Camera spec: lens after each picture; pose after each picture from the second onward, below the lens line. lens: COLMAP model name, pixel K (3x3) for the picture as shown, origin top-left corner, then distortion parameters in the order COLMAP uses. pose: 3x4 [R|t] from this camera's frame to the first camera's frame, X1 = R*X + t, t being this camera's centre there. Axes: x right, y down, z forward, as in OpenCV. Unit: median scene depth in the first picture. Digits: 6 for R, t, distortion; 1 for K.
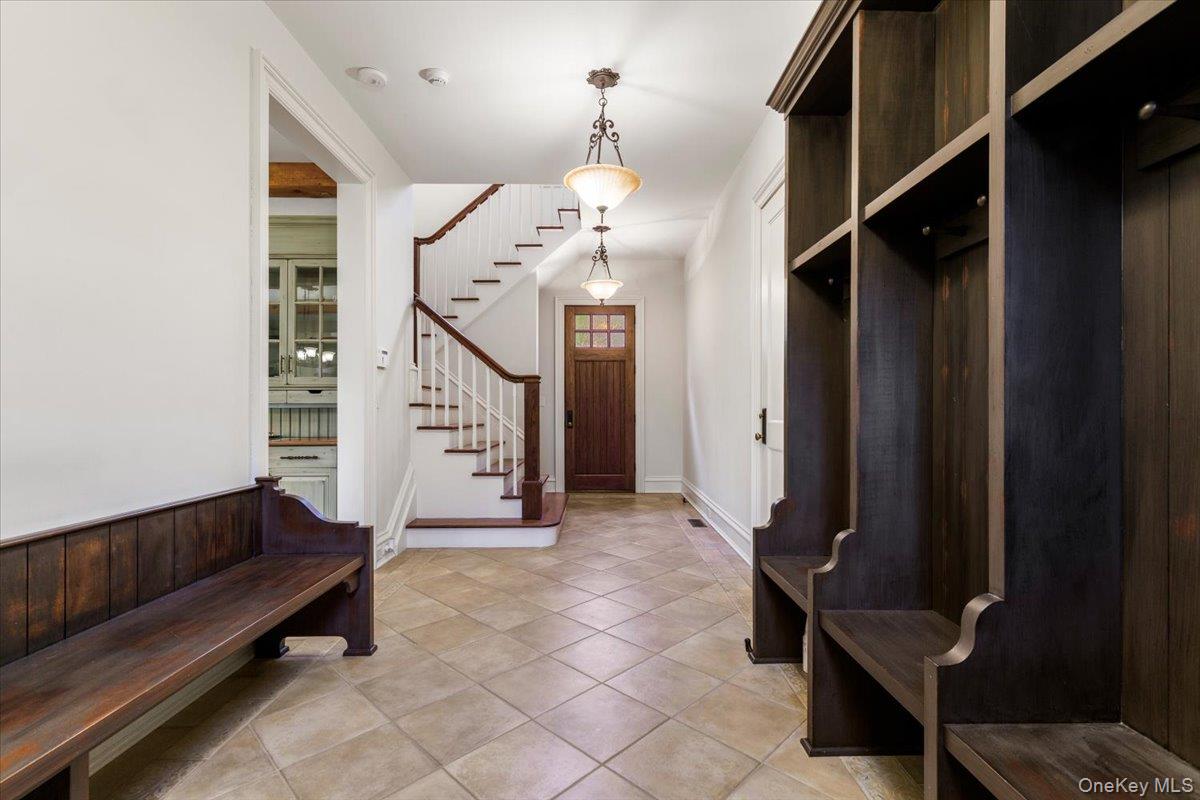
lens RADIAL K [[538.7, 0, 599.2], [0, 538.7, 403.3], [0, 0, 1]] dist [0.000478, -0.000987]
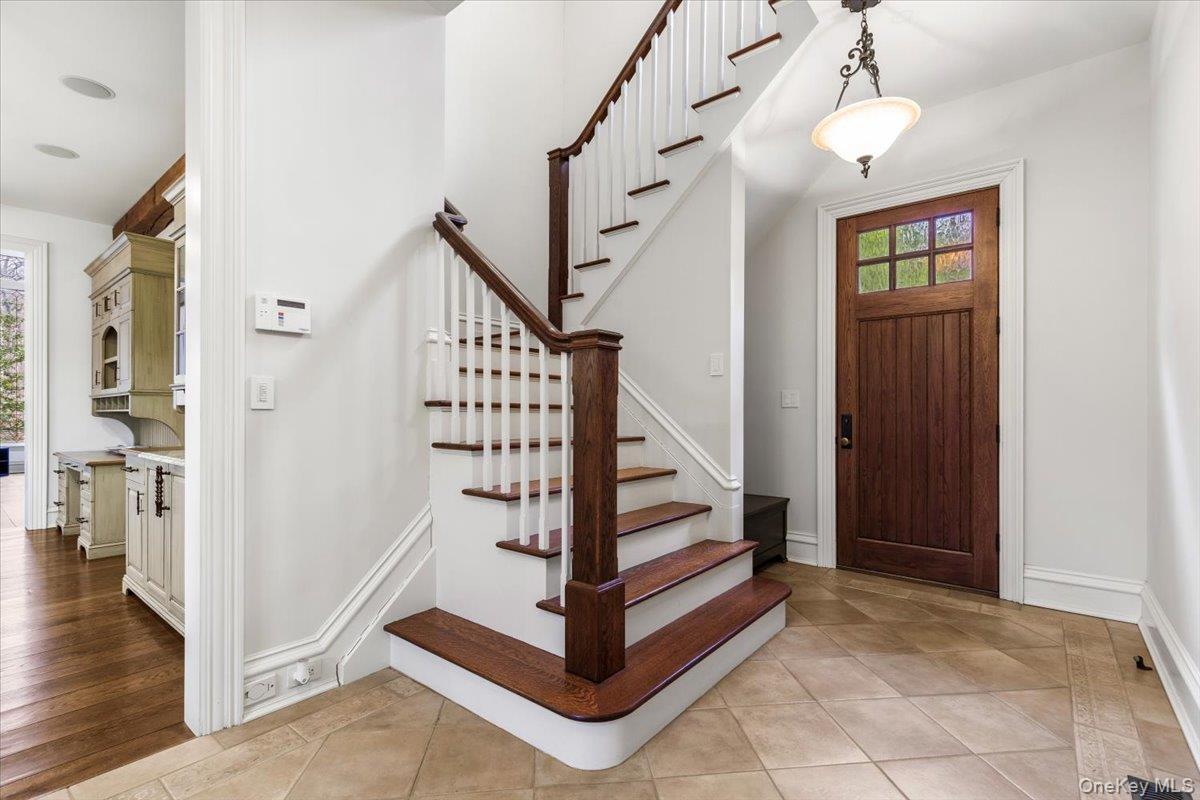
lens RADIAL K [[538.7, 0, 604.4], [0, 538.7, 408.8], [0, 0, 1]] dist [0.000478, -0.000987]
pose [[0.773084, -0.002206, -0.634300, 0.097781], [0.004626, 0.999987, 0.002160, 0.004923], [0.634287, -0.004604, 0.773084, 0.441980]]
